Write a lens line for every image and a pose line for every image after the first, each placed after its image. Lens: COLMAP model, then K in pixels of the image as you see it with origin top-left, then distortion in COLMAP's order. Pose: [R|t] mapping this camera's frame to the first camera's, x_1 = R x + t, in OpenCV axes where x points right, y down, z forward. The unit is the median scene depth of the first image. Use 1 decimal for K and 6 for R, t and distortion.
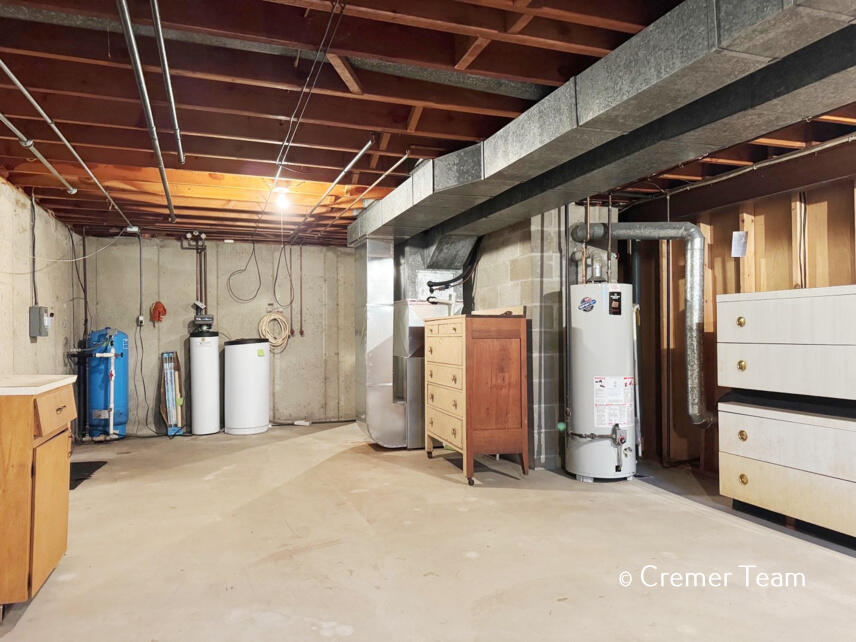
lens RADIAL K [[604.4, 0, 423.8], [0, 604.4, 318.9], [0, 0, 1]] dist [0.099718, -0.089163]
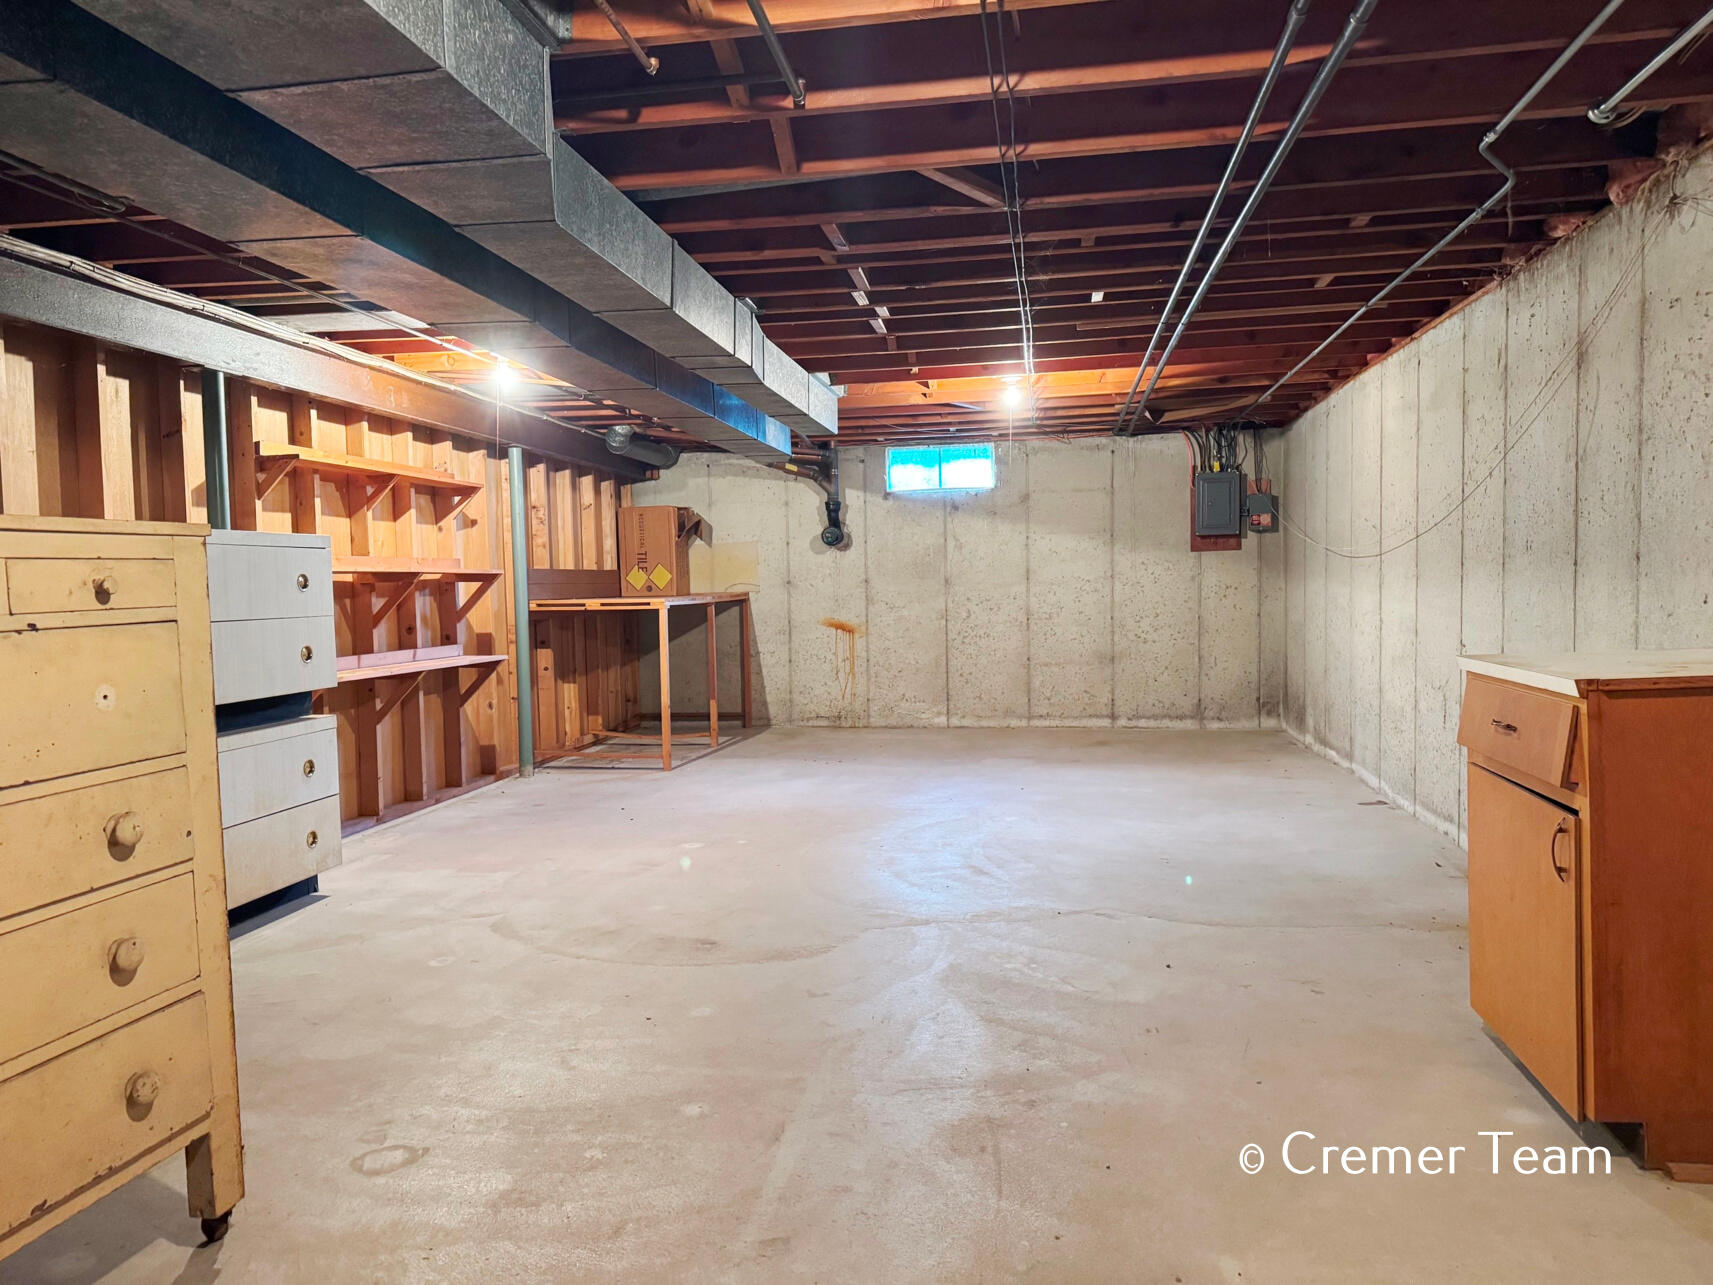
lens RADIAL K [[1209.6, 0, 848.1], [0, 1209.6, 638.4], [0, 0, 1]] dist [0.099718, -0.089163]
pose [[-0.876862, 0.003057, 0.480733, -0.557016], [0.018925, 0.999424, 0.028164, 0.038886], [-0.480370, 0.033793, -0.876415, 1.917629]]
